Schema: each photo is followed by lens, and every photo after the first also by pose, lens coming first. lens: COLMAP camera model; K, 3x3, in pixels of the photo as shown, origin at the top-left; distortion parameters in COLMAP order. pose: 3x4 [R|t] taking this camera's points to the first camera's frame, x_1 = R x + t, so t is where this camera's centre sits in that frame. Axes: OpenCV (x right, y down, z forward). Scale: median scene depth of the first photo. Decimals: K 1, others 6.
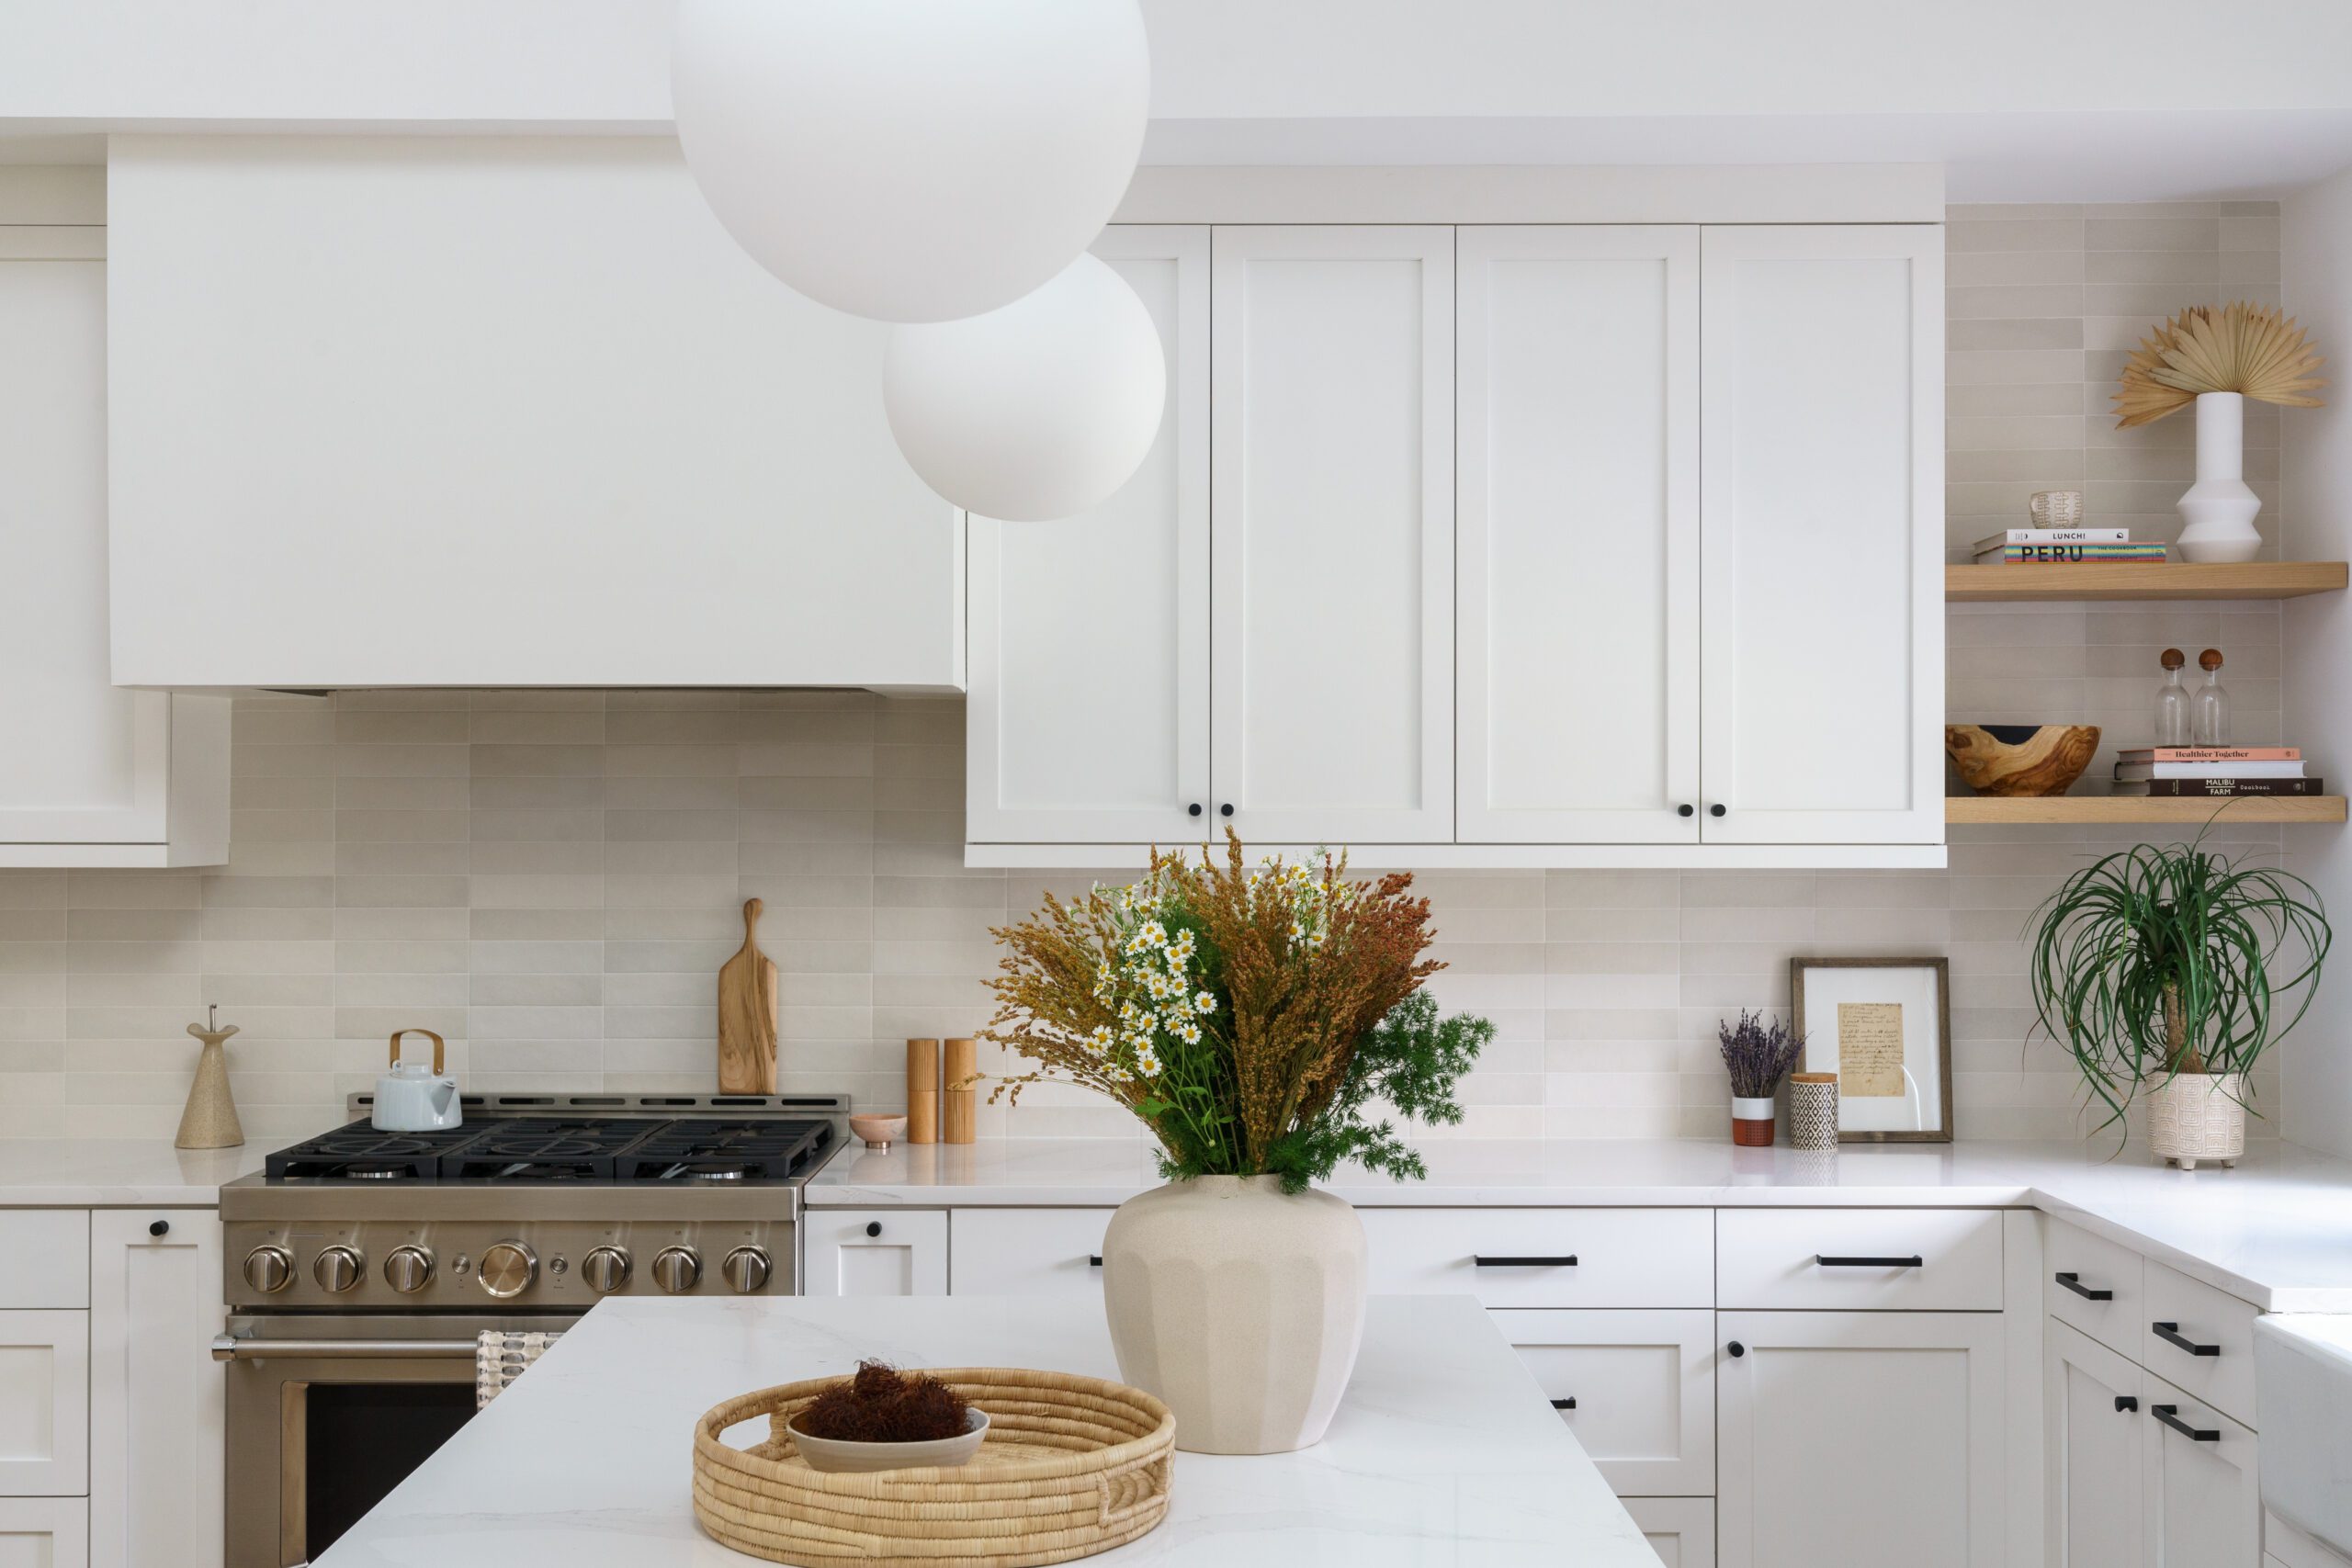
lens RADIAL K [[2861.6, 0, 1161.6], [0, 2861.6, 821.6], [0, 0, 1]] dist [0.003215, 0.054722]
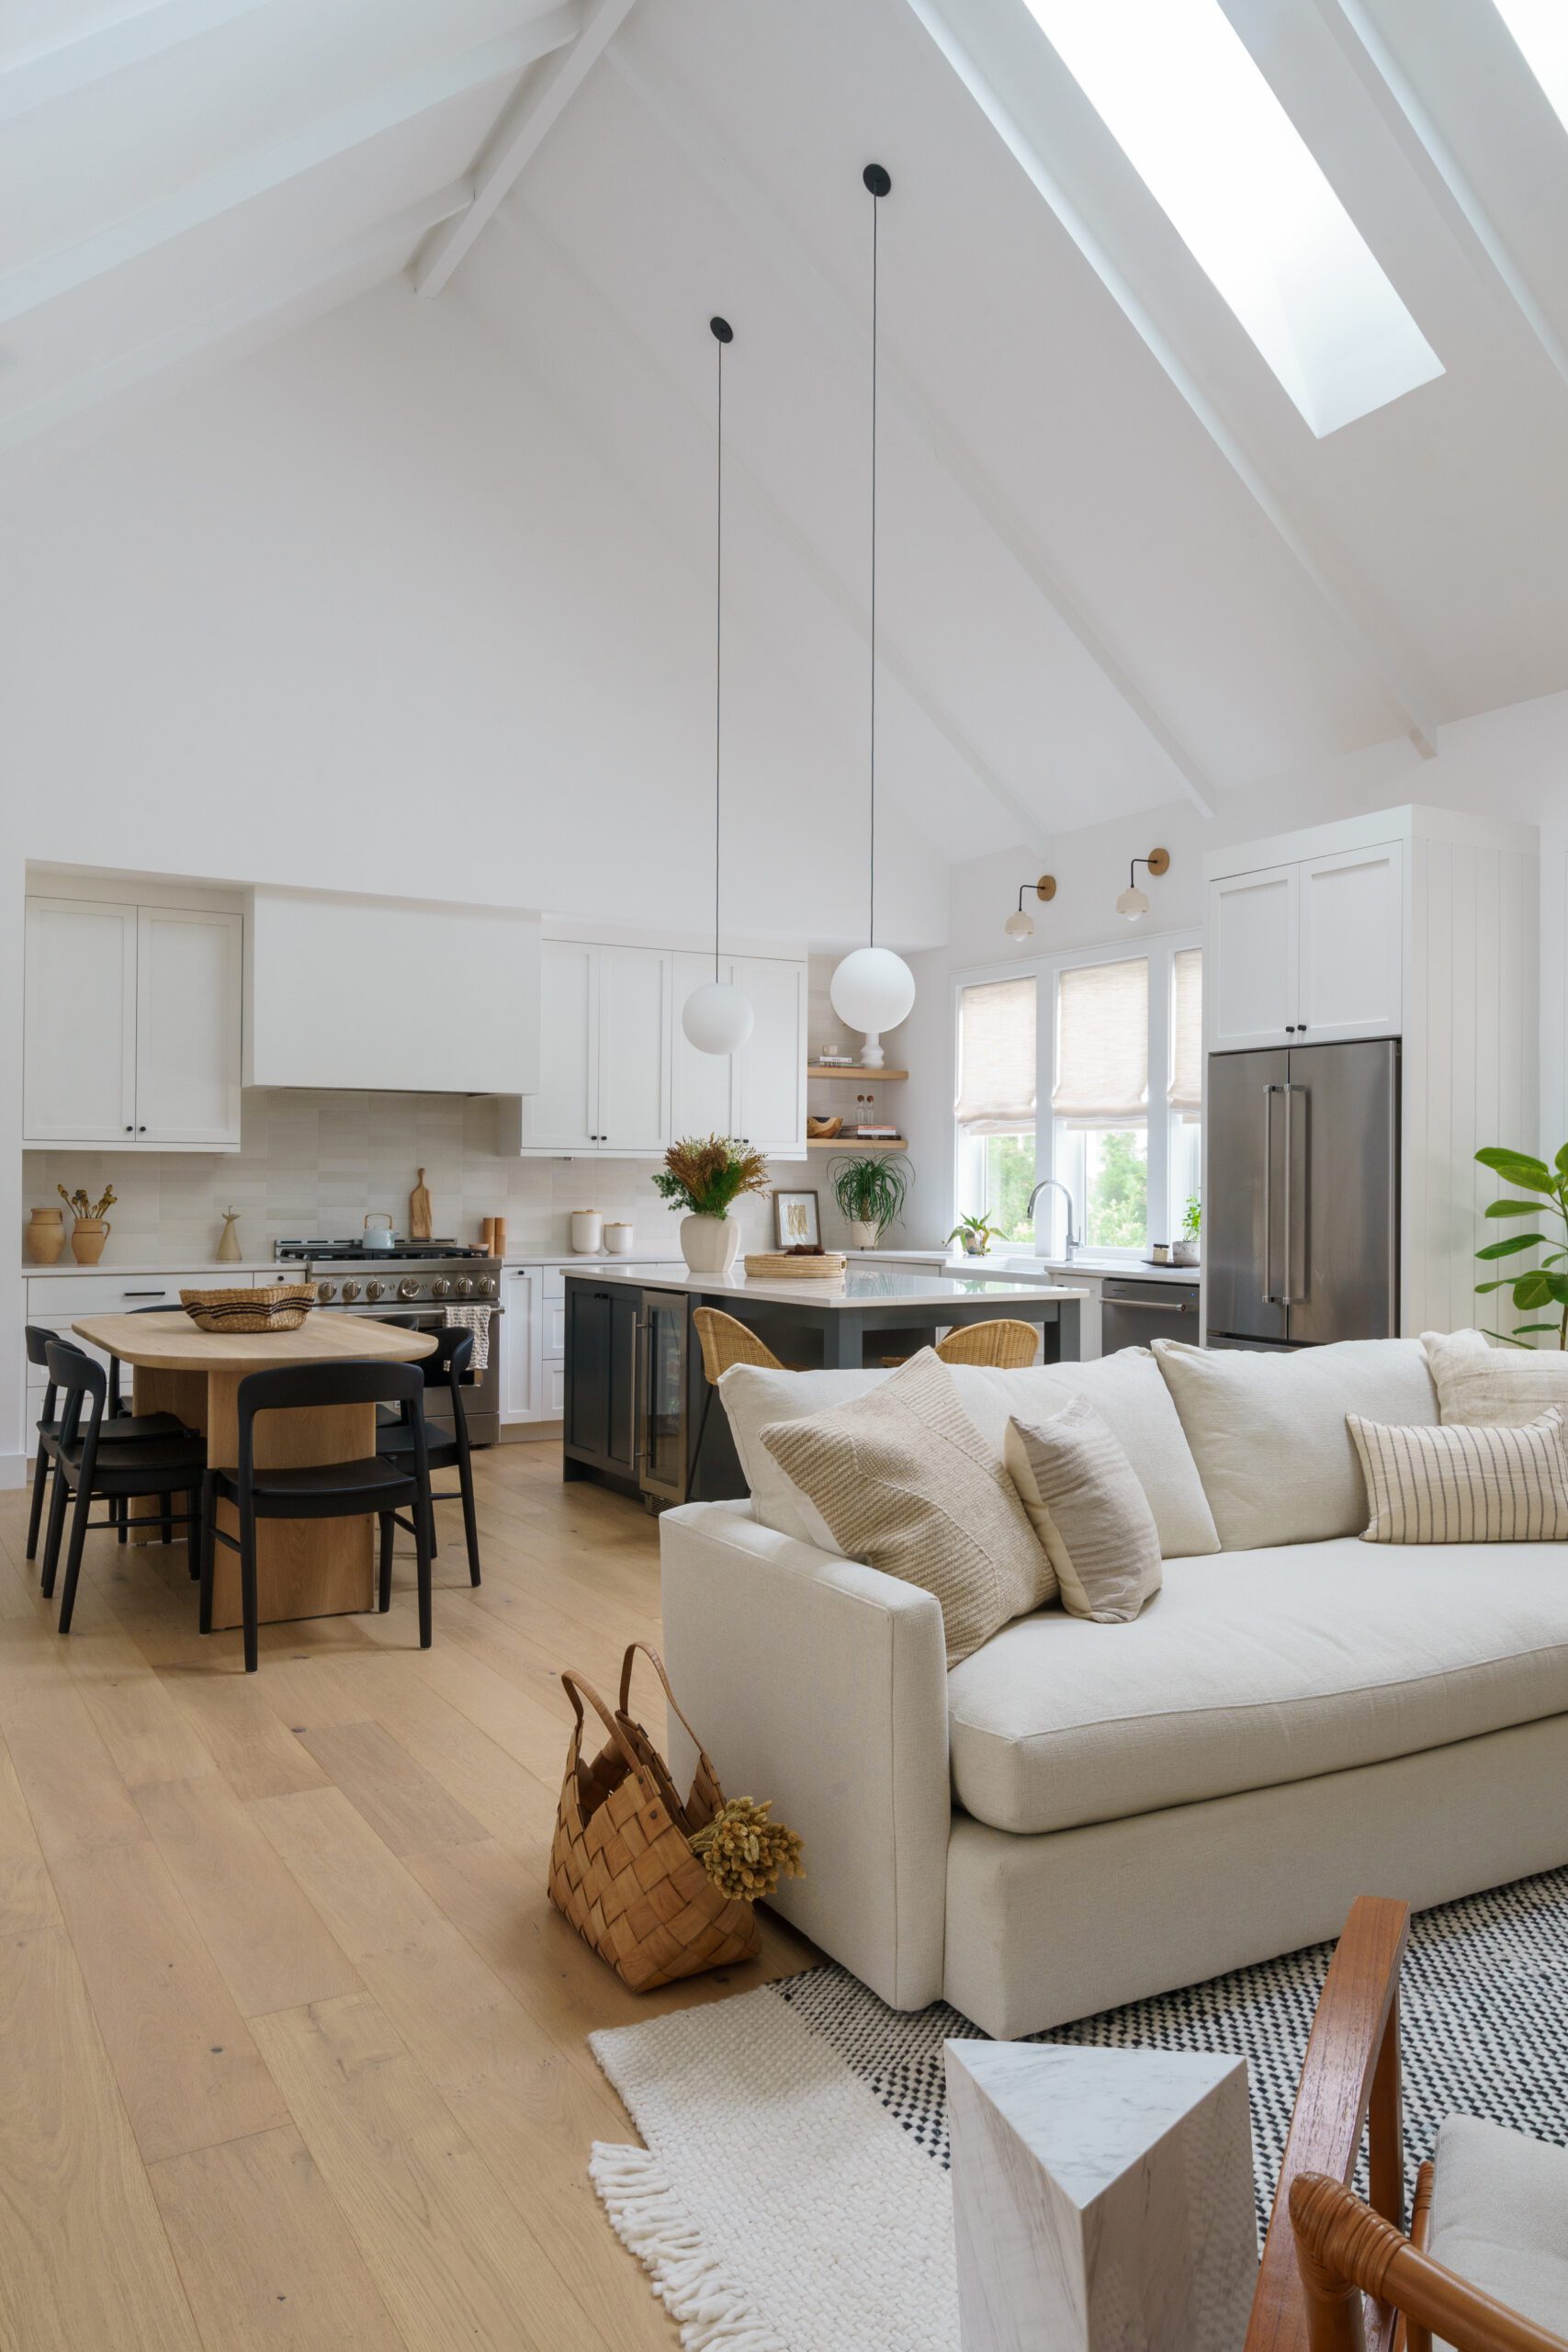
lens RADIAL K [[1673.1, 0, 799.9], [0, 1673.1, 1163.9], [0, 0, 1]] dist [0.005002, -0.001874]
pose [[0.861054, 0.010328, 0.508408, -0.687760], [-0.006748, 0.999938, -0.008885, 0.036255], [-0.508468, 0.004220, 0.861070, -0.620731]]
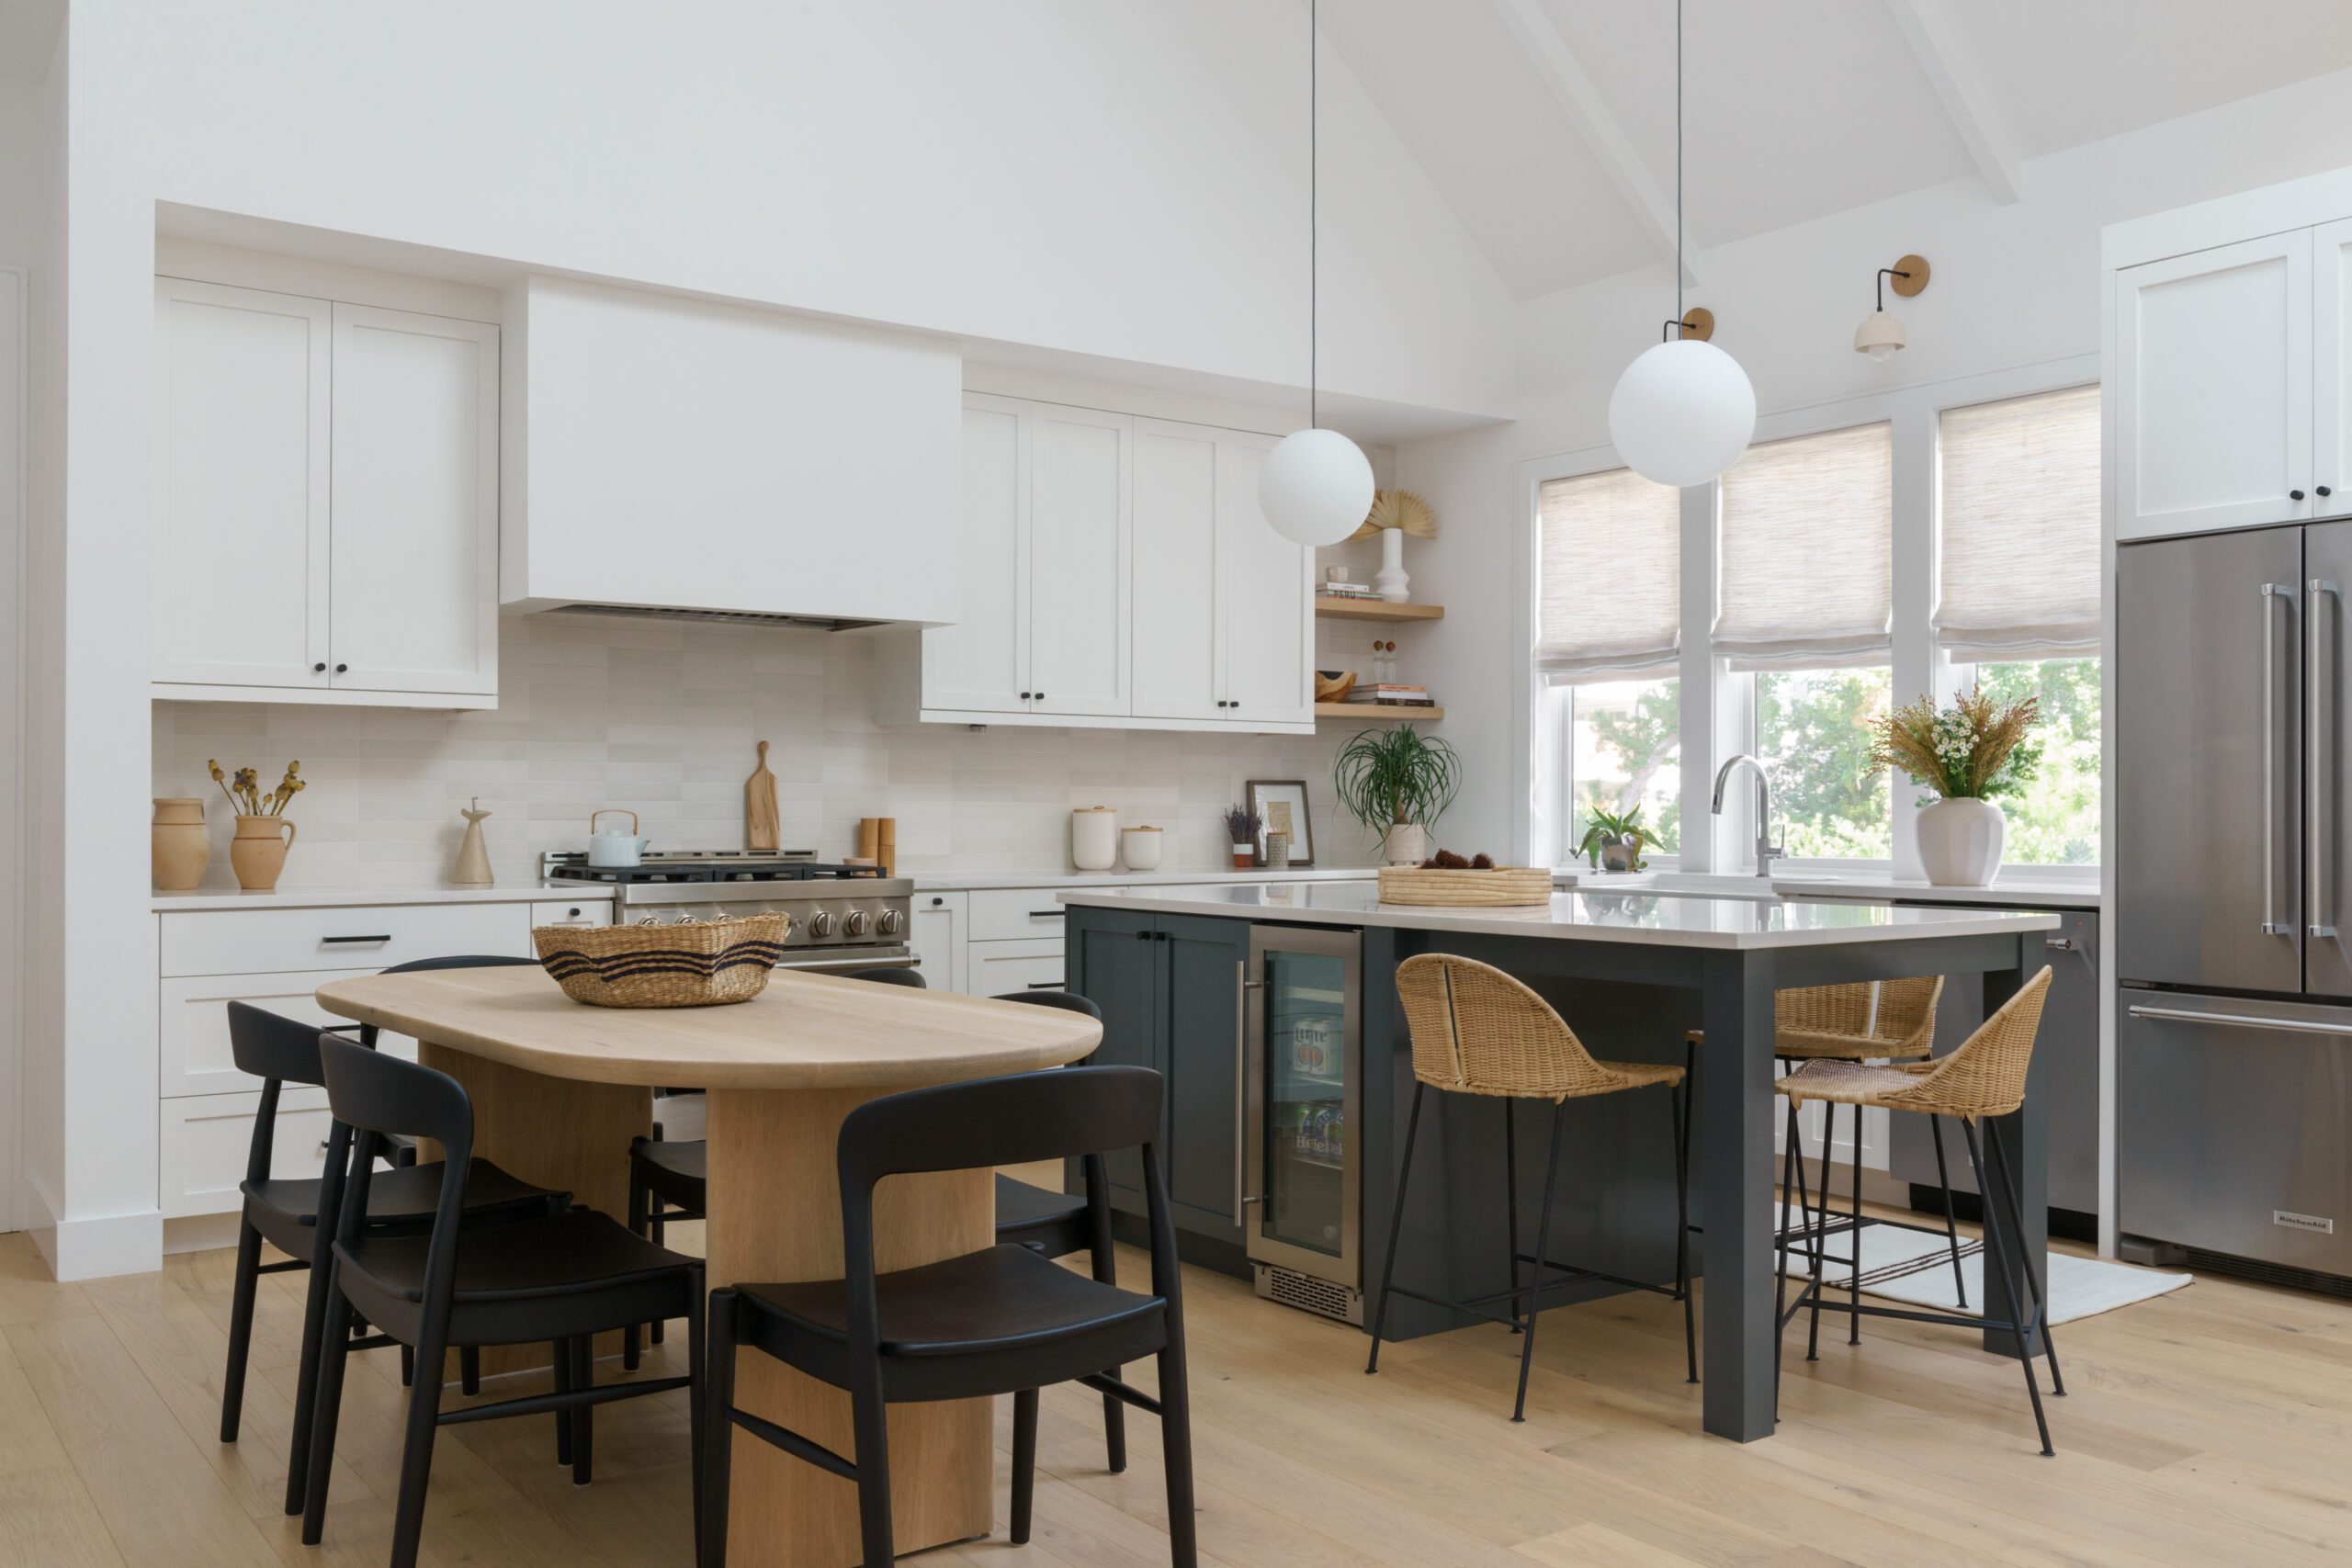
lens RADIAL K [[1988.1, 0, 1154.9], [0, 1988.1, 785.7], [0, 0, 1]] dist [0.009756, 0.003264]
pose [[0.808484, 0.007215, 0.588474, -0.711303], [-0.003302, 0.999965, -0.007724, 0.066578], [-0.588509, 0.004302, 0.808479, -0.156653]]
